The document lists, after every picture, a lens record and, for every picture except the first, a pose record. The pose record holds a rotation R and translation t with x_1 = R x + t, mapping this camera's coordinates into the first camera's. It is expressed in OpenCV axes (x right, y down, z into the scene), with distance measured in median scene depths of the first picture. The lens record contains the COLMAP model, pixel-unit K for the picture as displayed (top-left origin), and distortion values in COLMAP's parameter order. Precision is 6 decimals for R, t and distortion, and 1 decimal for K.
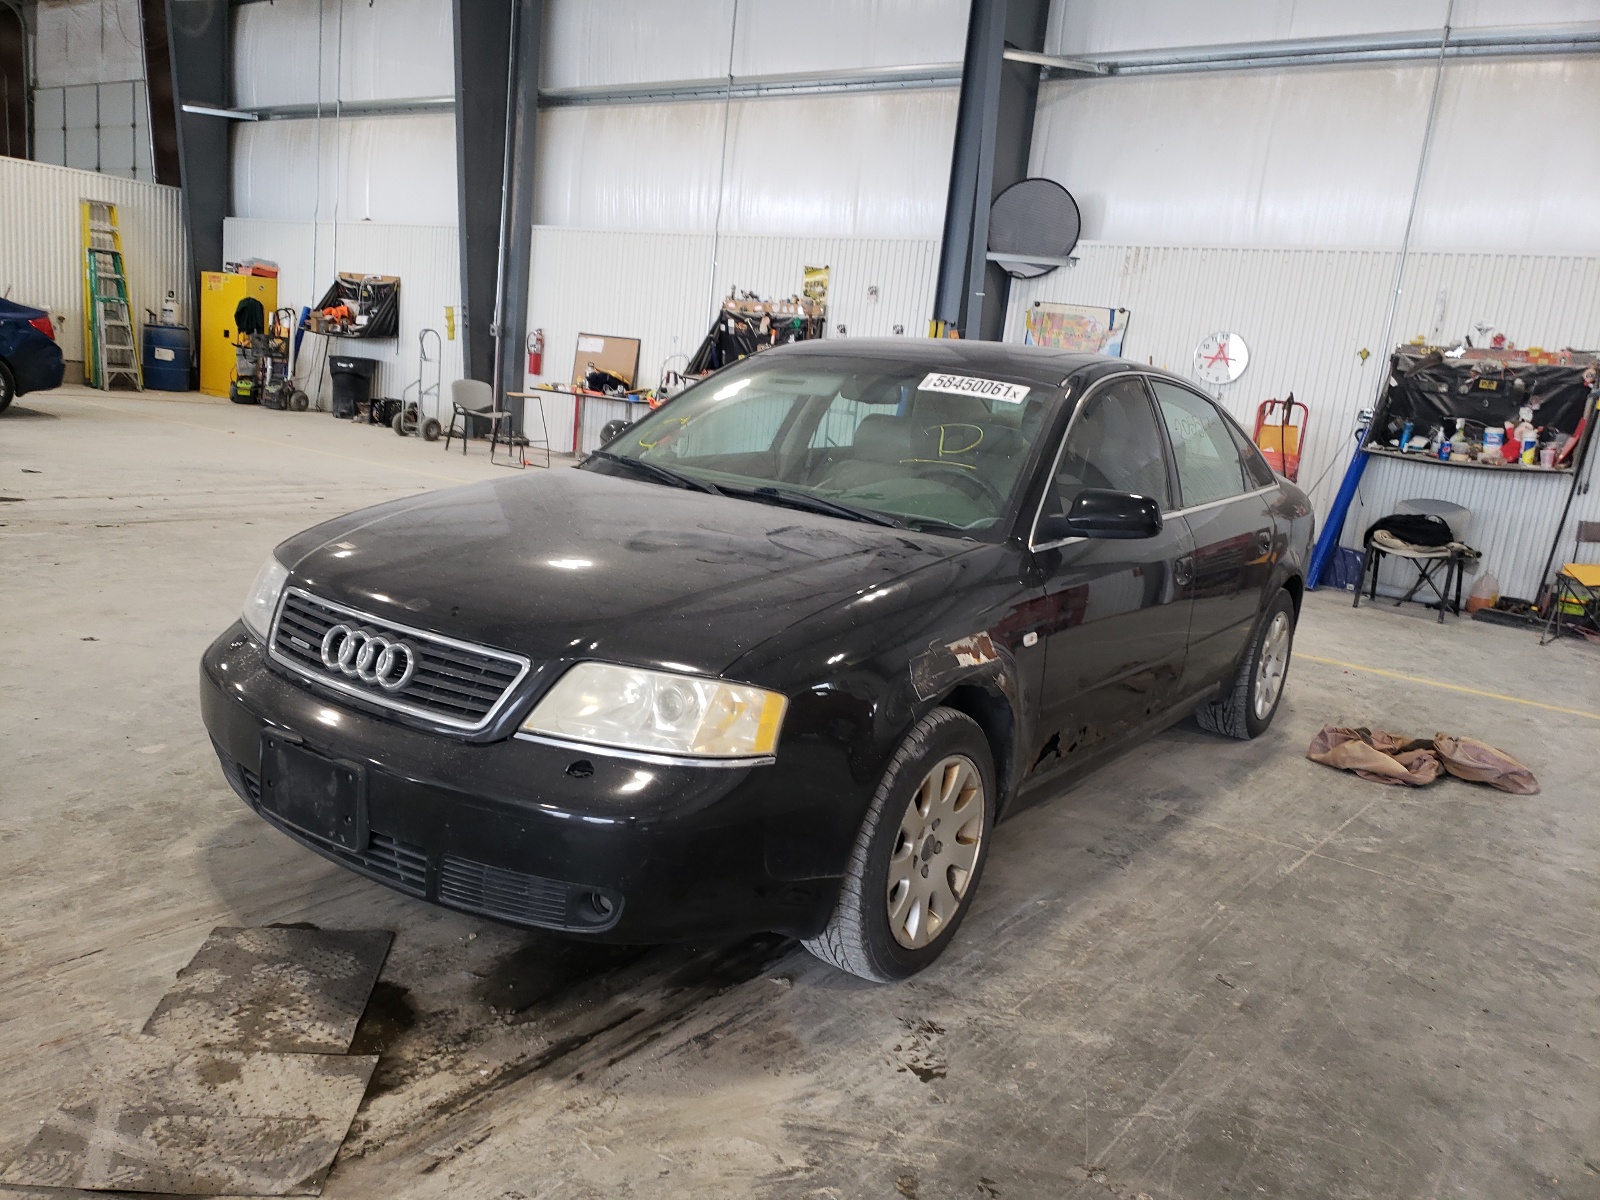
lens RADIAL K [[1212.8, 0, 792.7], [0, 1212.8, 587.2], [0, 0, 1]] dist [0.040566, -0.021486]
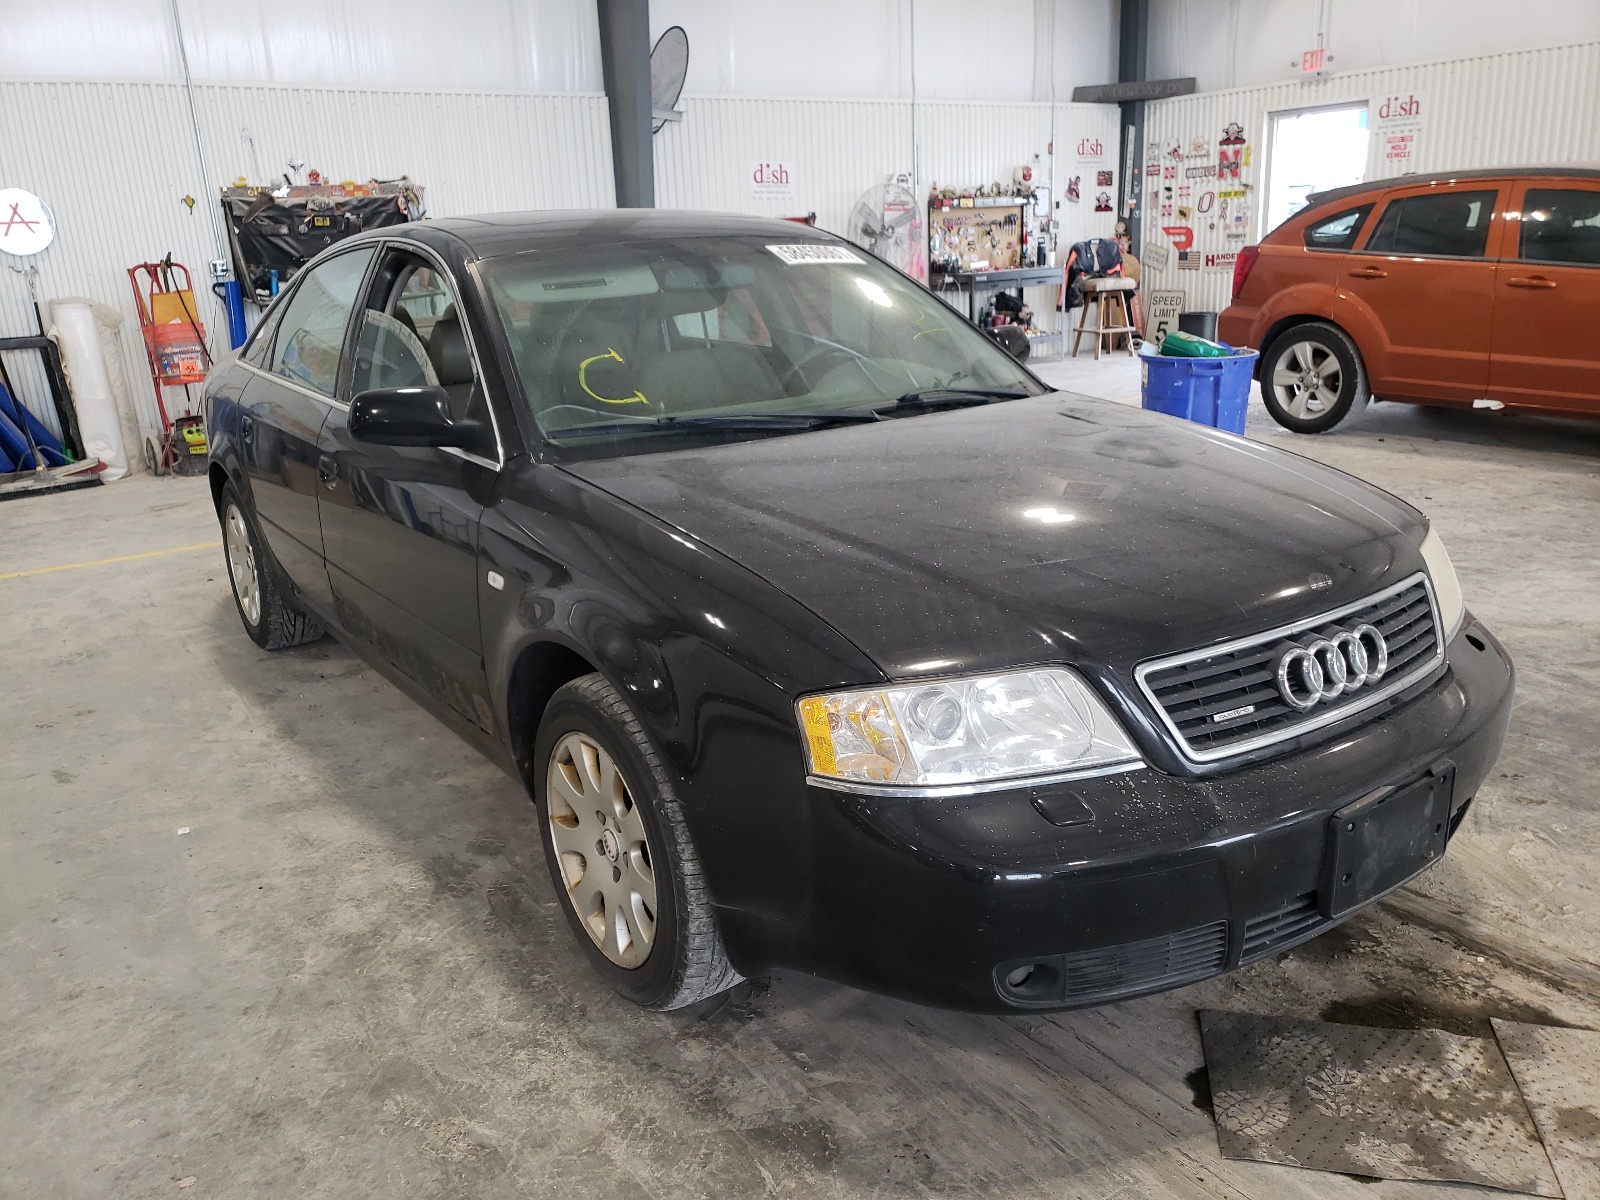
lens RADIAL K [[1212.8, 0, 795.1], [0, 1212.8, 594.6], [0, 0, 1]] dist [0.040566, -0.021486]
pose [[0.346279, -0.371819, 0.861302, -0.315972], [0.254076, 0.920961, 0.295425, -0.085352], [-0.903071, 0.116537, 0.413380, 0.275005]]
